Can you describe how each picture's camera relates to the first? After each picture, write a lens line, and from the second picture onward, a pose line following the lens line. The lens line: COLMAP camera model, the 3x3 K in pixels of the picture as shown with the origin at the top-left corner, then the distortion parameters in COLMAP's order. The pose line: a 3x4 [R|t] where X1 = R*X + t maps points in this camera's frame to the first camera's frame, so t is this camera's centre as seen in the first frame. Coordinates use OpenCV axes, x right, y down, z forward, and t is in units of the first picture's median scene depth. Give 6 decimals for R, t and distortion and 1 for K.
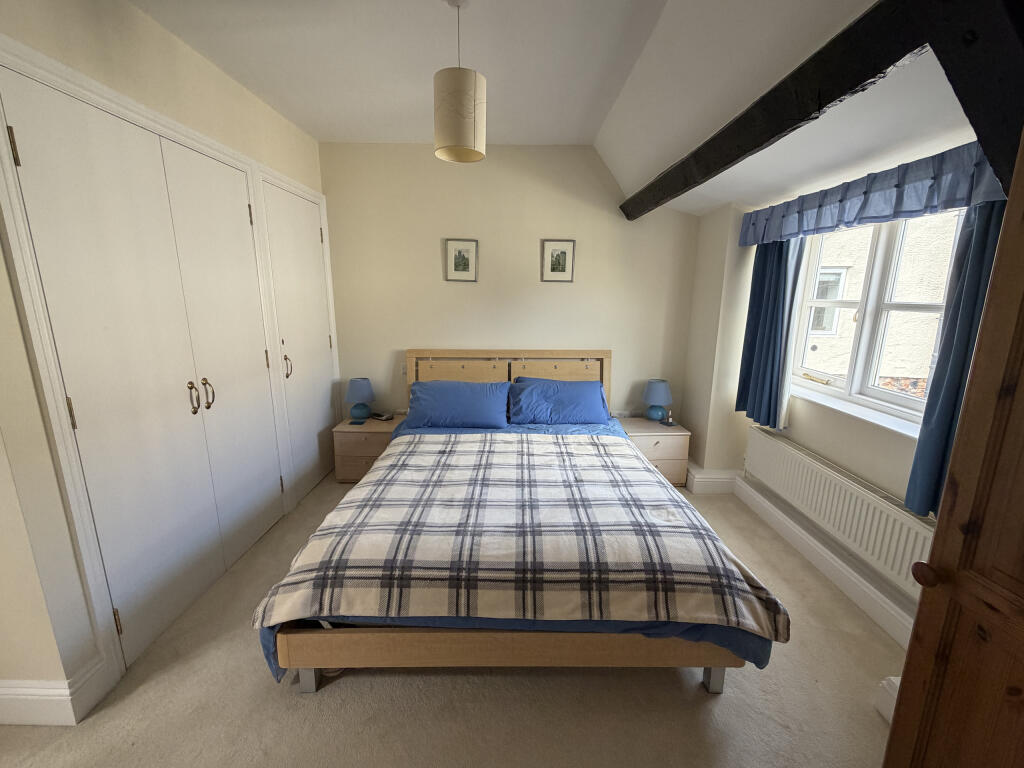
lens RADIAL K [[433.9, 0, 512.0], [0, 433.9, 384.0], [0, 0, 1]] dist [0.002097, 0.000273]
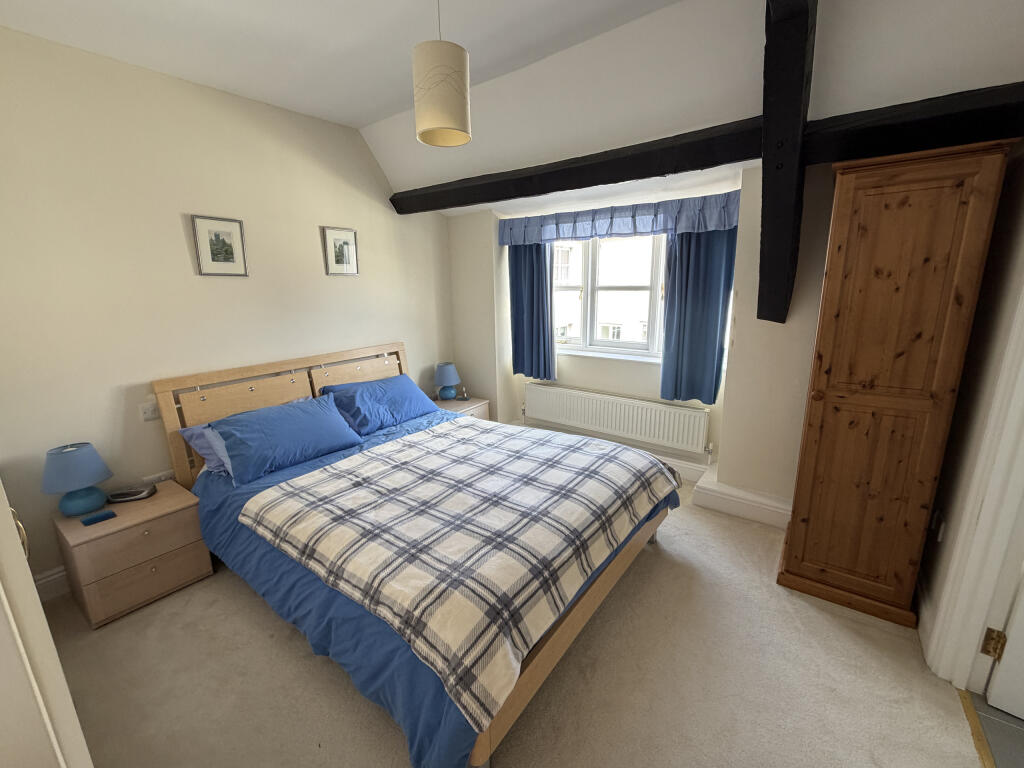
lens RADIAL K [[433.9, 0, 512.0], [0, 433.9, 384.0], [0, 0, 1]] dist [0.002097, 0.000273]
pose [[0.604190, -0.203066, 0.770532, -0.554433], [0.189375, 0.975871, 0.108689, -0.059524], [-0.774010, 0.080251, 0.628067, 0.231477]]
